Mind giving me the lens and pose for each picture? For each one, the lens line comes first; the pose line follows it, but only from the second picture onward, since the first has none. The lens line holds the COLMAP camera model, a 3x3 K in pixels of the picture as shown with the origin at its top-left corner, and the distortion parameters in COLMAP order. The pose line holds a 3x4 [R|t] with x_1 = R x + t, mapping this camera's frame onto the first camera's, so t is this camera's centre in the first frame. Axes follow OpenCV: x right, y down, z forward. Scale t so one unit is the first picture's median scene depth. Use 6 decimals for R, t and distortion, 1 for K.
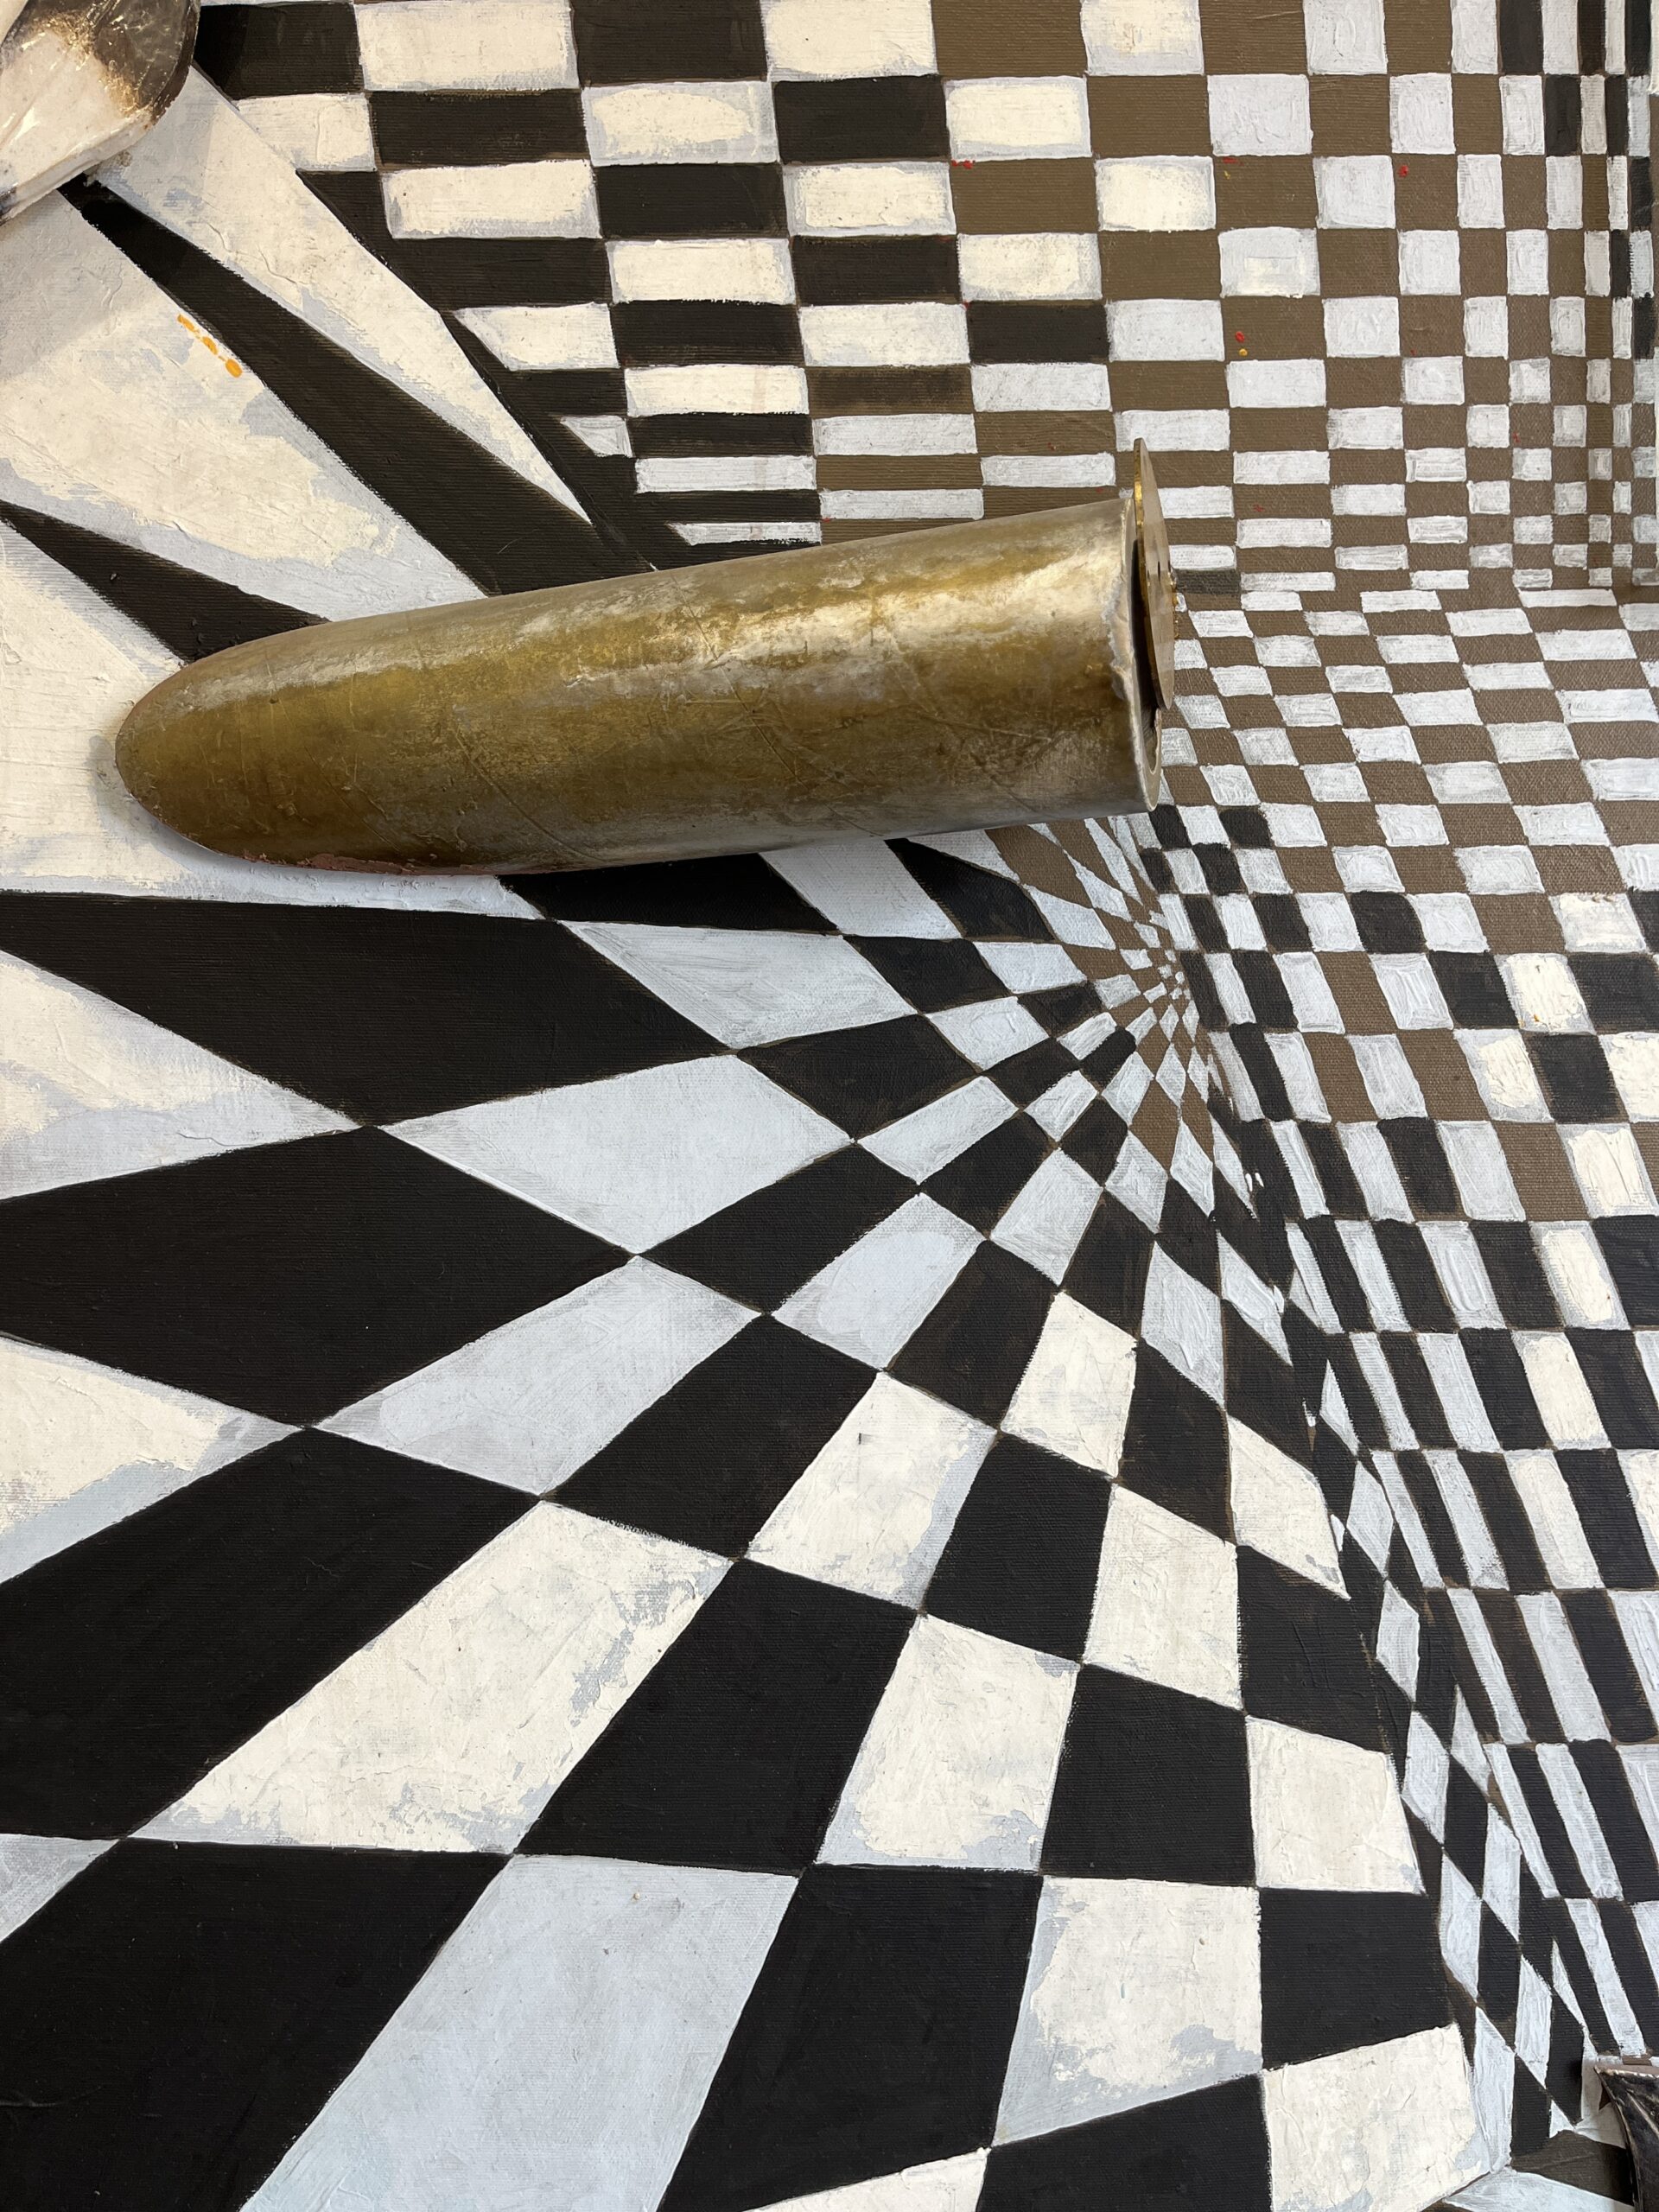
lens RADIAL K [[1715.0, 0, 818.4], [0, 1715.0, 1121.1], [0, 0, 1]] dist [0.069599, -0.105616]
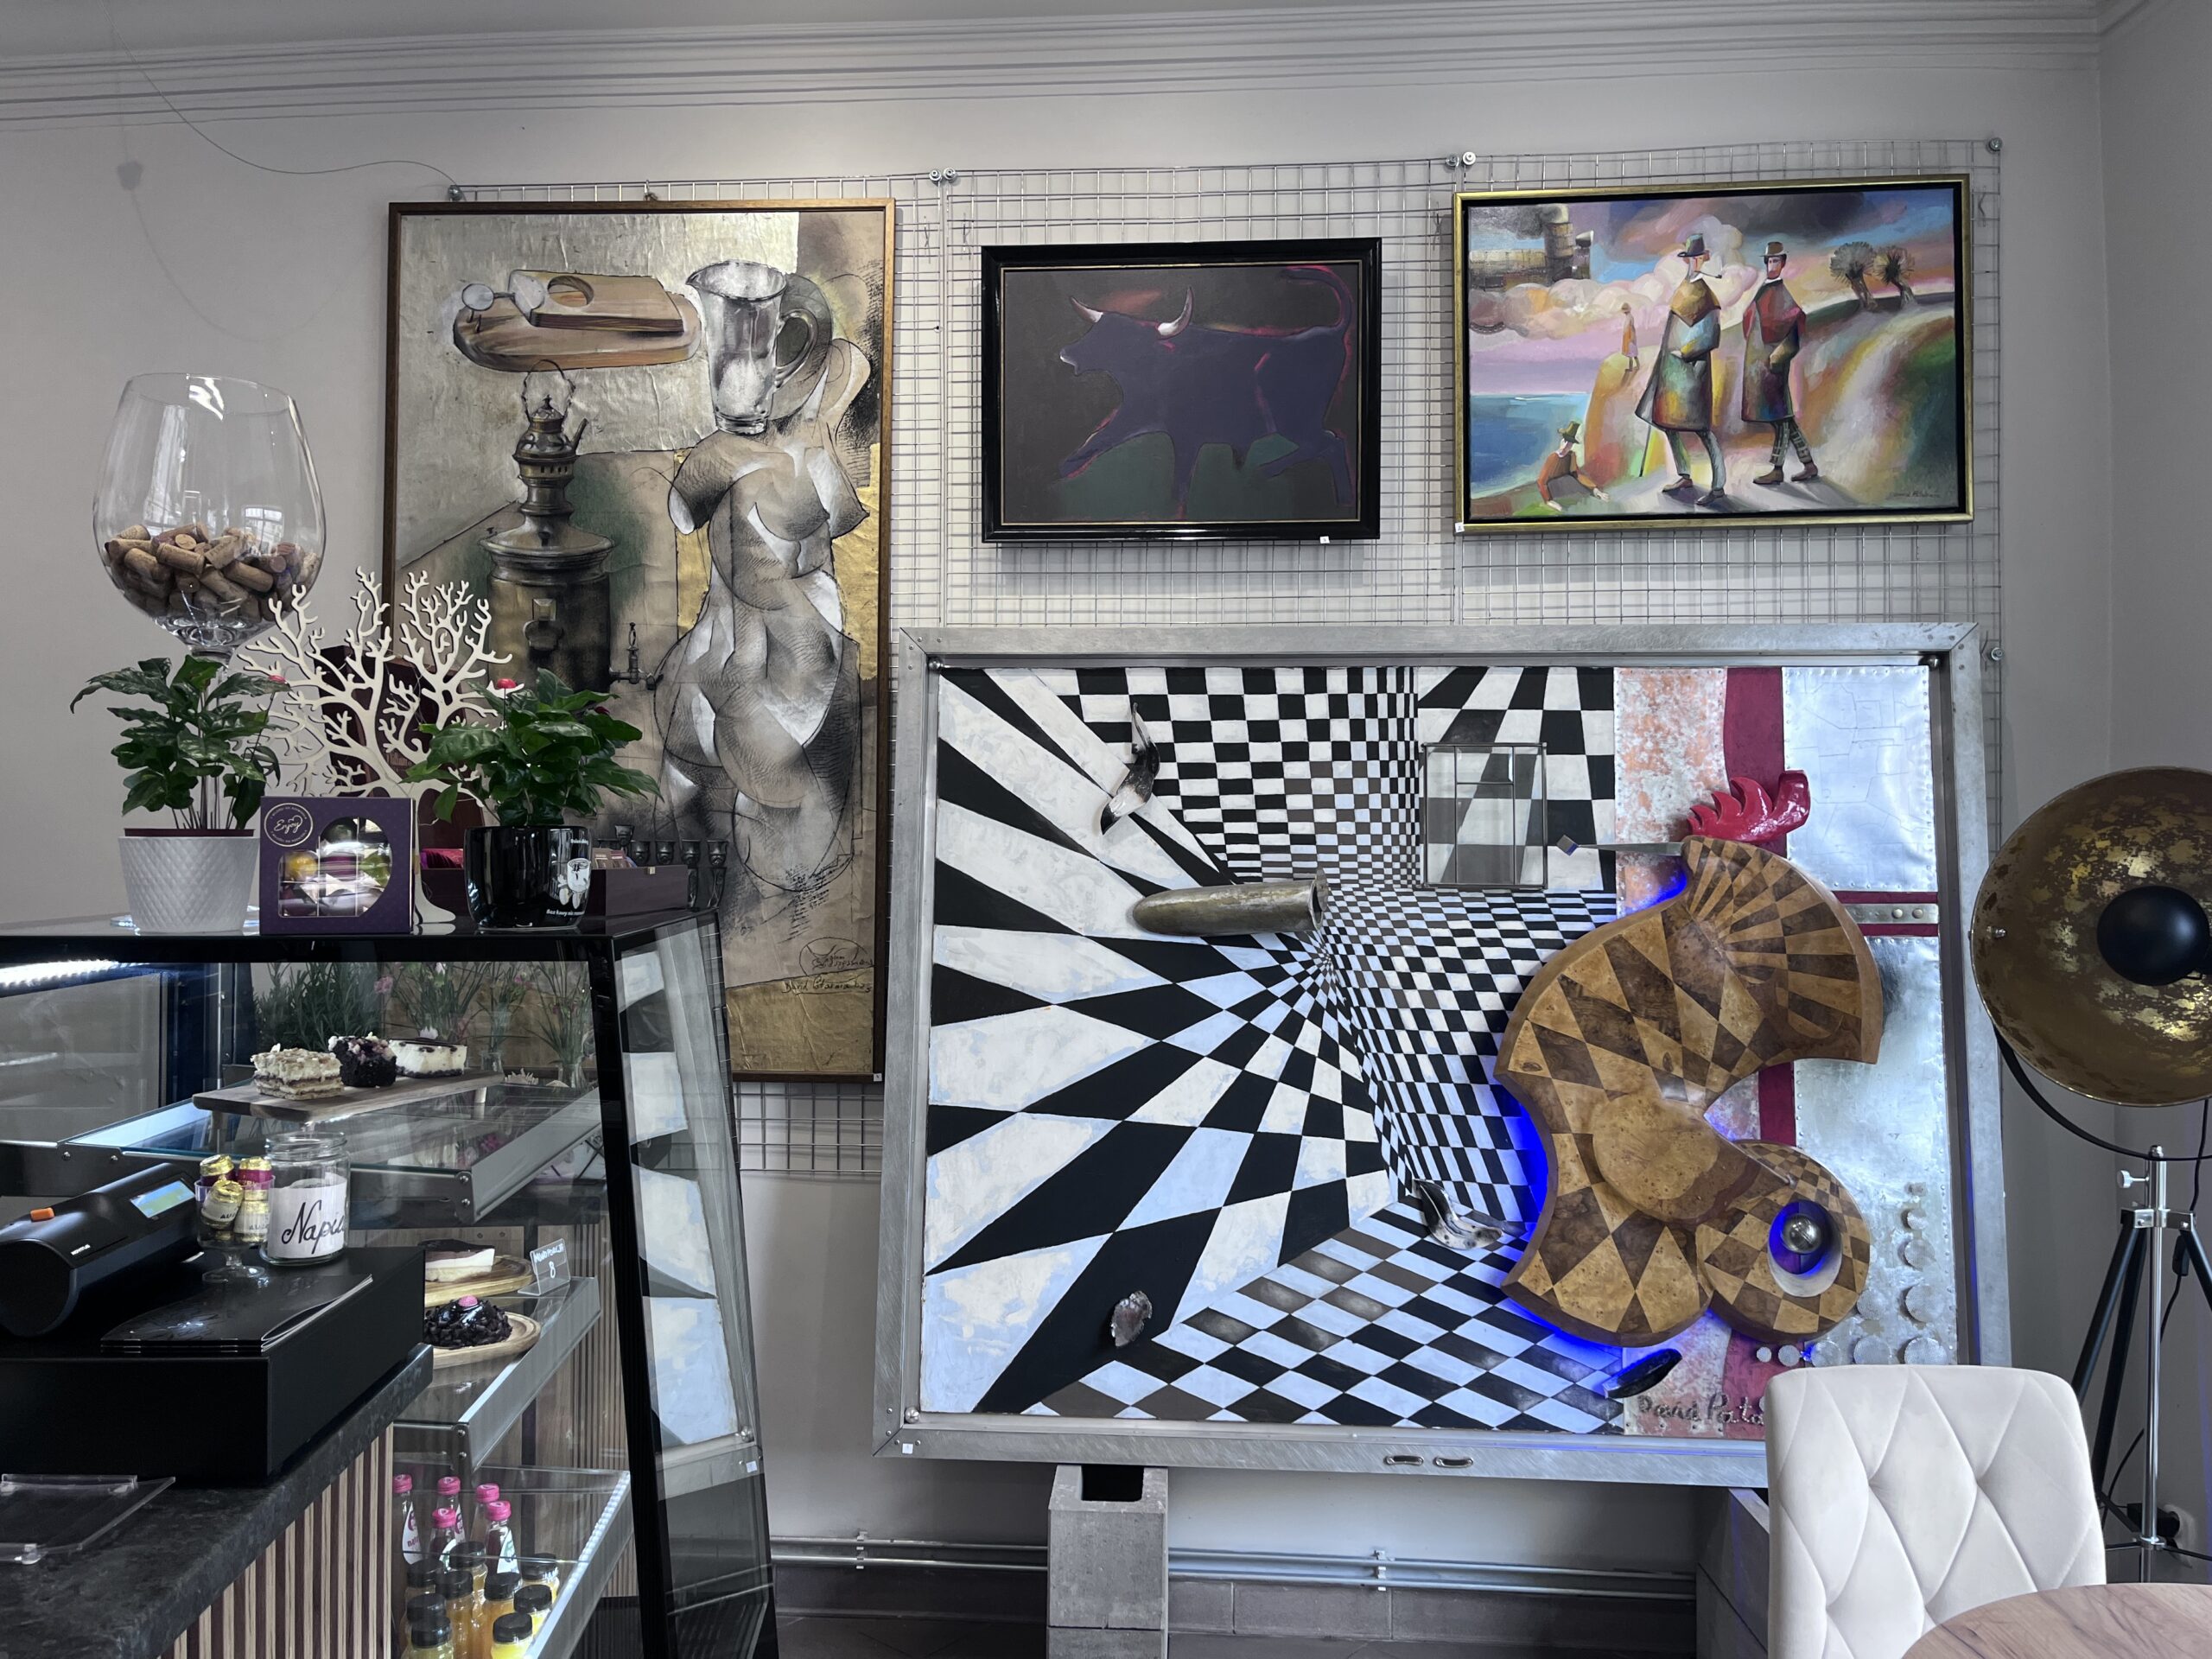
lens RADIAL K [[1715.0, 0, 1080.6], [0, 1715.0, 818.9], [0, 0, 1]] dist [0.069599, -0.105616]
pose [[0.996343, 0.018717, -0.083366, -0.117452], [-0.032607, 0.985158, -0.168526, 0.400916], [0.078974, 0.170628, 0.982166, -4.259354]]
